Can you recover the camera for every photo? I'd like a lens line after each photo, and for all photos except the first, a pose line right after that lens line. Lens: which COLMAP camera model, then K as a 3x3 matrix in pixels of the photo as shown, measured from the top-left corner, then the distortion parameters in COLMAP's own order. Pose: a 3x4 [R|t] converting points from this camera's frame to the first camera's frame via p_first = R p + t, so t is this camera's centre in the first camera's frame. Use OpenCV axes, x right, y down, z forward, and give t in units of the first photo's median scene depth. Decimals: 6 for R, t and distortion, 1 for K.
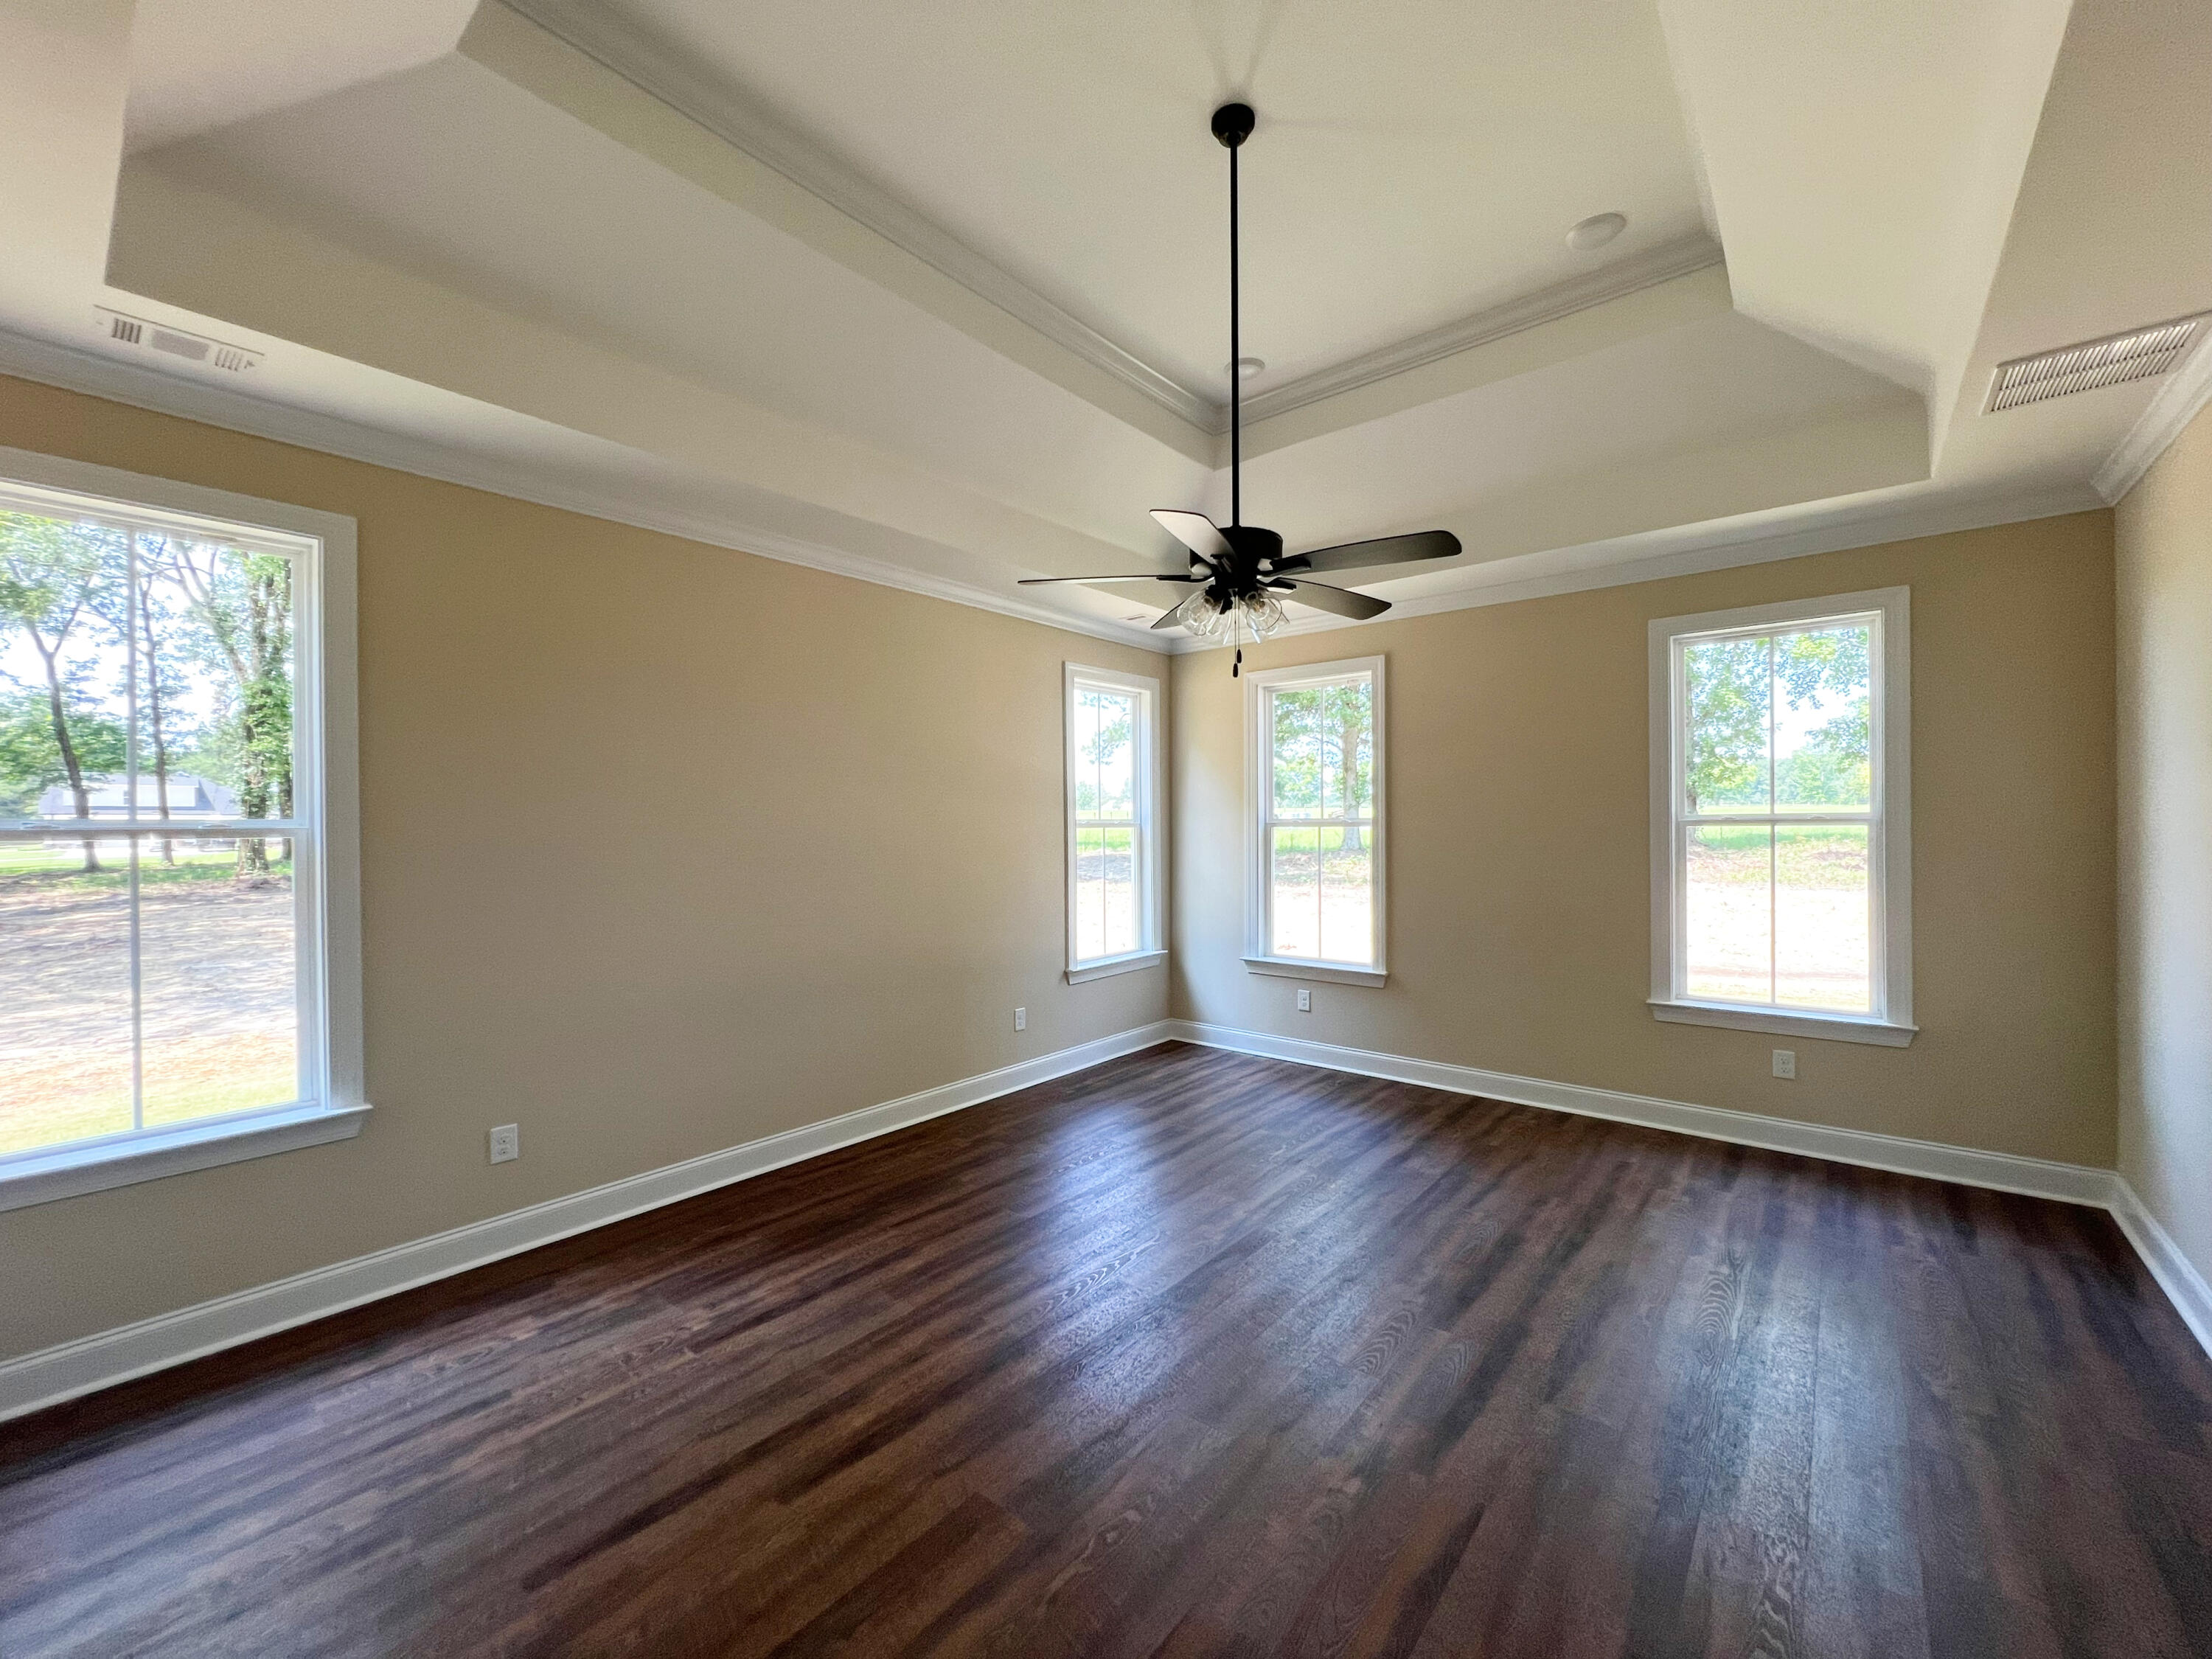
lens RADIAL K [[890.7, 0, 1105.6], [0, 890.7, 829.8], [0, 0, 1]] dist [0.000247, 0.000041]
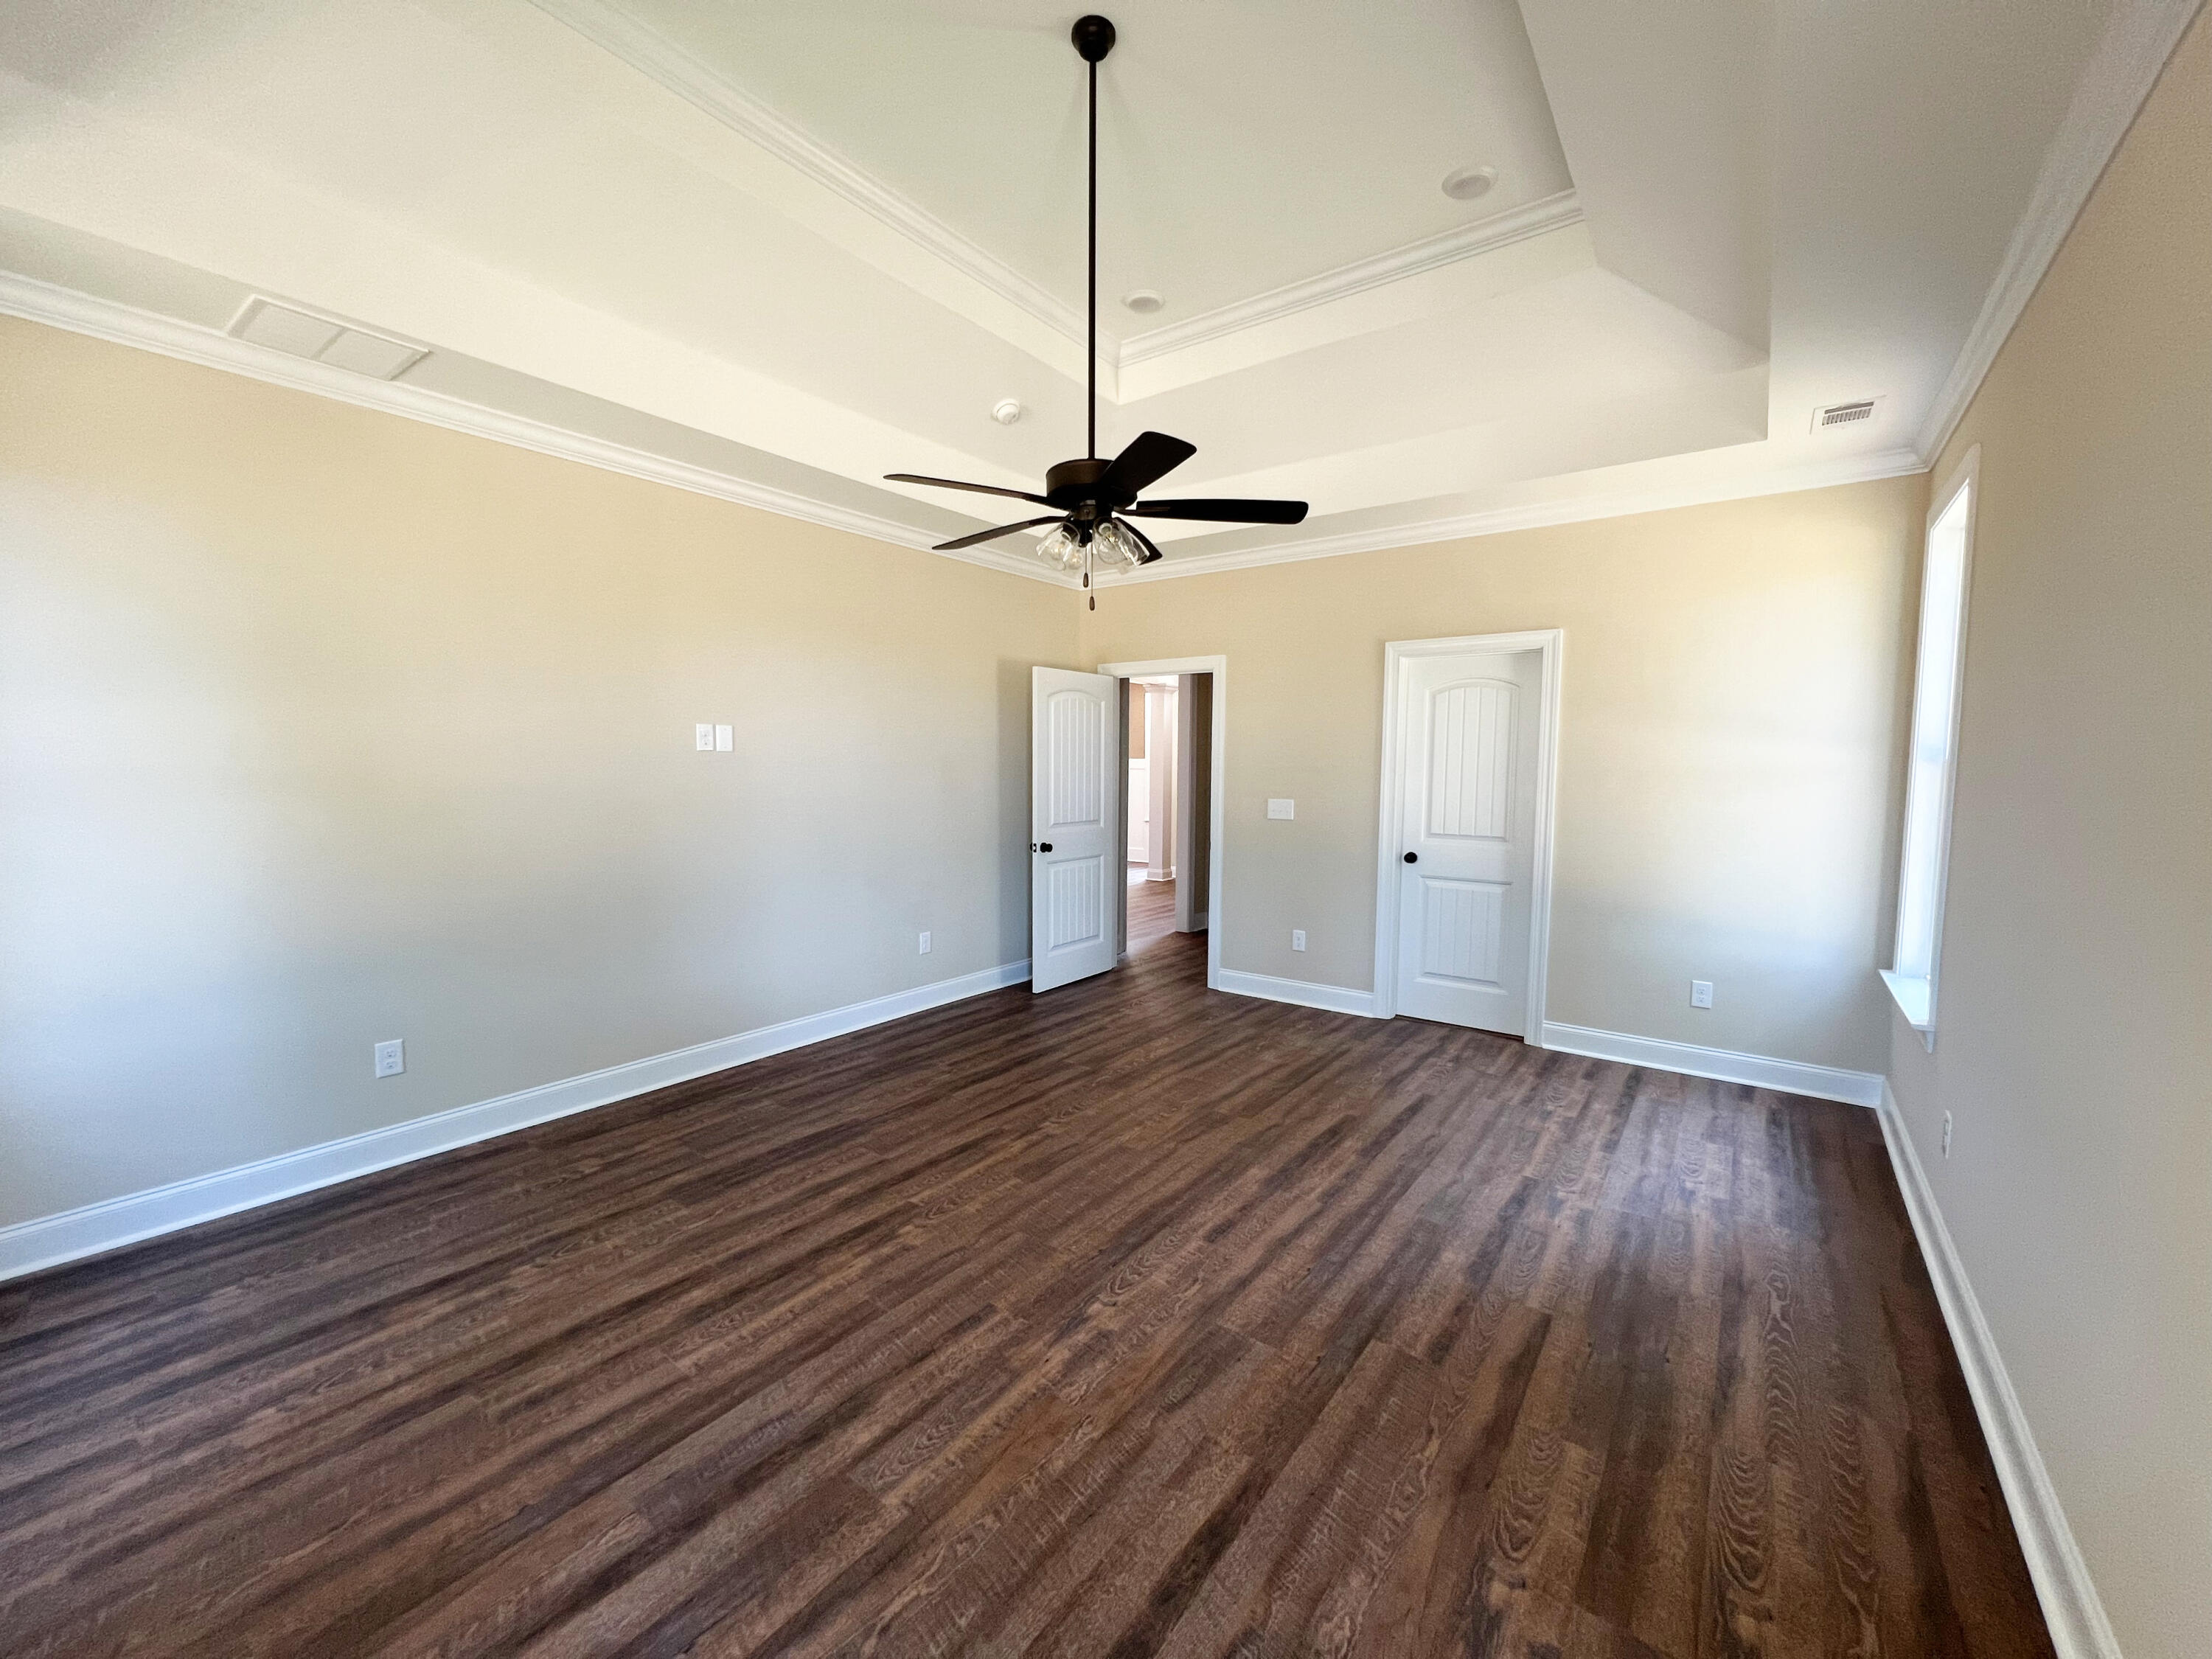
lens RADIAL K [[886.9, 0, 1105.1], [0, 886.9, 832.6], [0, 0, 1]] dist [0.000332, 0.000023]
pose [[-0.998388, 0.006159, -0.056428, 0.199639], [0.001607, 0.996763, 0.080376, 0.001192], [0.056741, 0.080156, -0.995166, 2.141879]]
